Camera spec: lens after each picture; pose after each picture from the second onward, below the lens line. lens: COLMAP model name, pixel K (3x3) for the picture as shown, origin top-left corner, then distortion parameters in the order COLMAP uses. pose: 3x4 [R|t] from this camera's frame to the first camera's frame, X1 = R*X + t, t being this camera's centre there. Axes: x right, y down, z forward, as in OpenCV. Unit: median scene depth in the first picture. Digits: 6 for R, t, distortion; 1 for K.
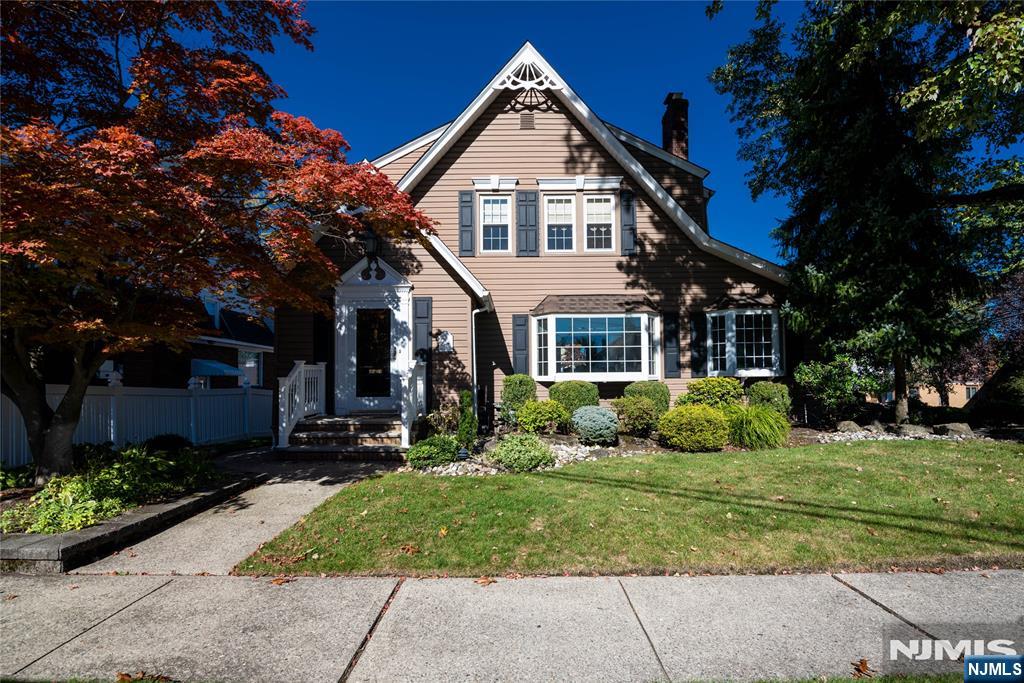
lens RADIAL K [[449.8, 0, 513.8], [0, 449.8, 365.3], [0, 0, 1]] dist [0.001227, 0.000009]
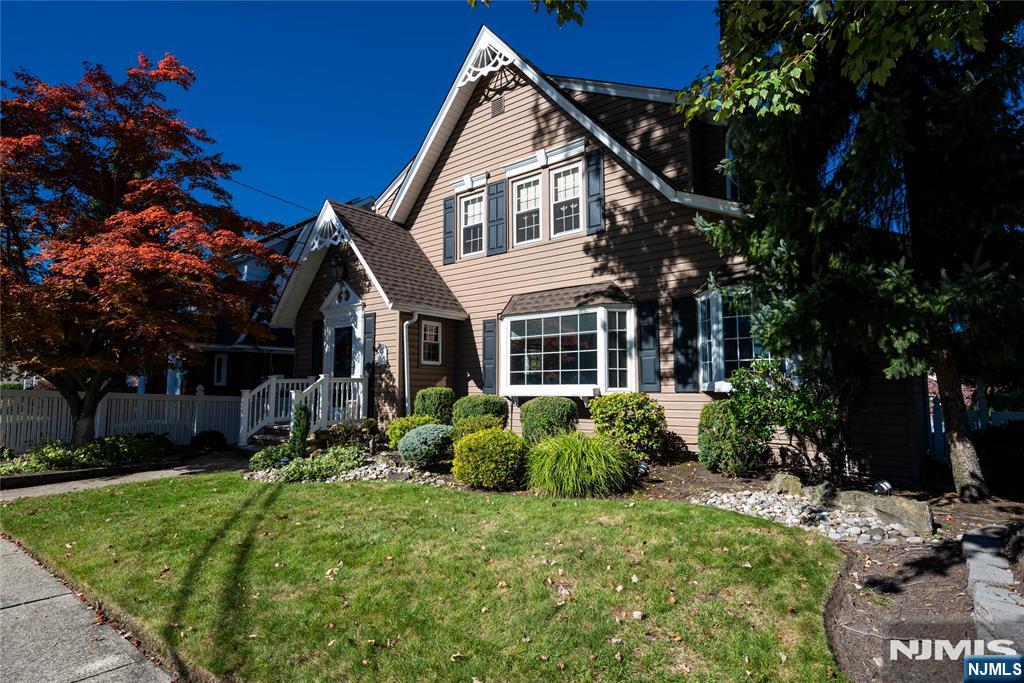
lens RADIAL K [[531.3, 0, 512.0], [0, 531.3, 341.5], [0, 0, 1]] dist [0.002458, -0.000504]
pose [[0.779930, -0.048176, -0.624010, 0.704461], [0.015547, 0.998217, -0.057634, -0.007852], [0.625674, 0.035249, 0.779288, 0.202495]]
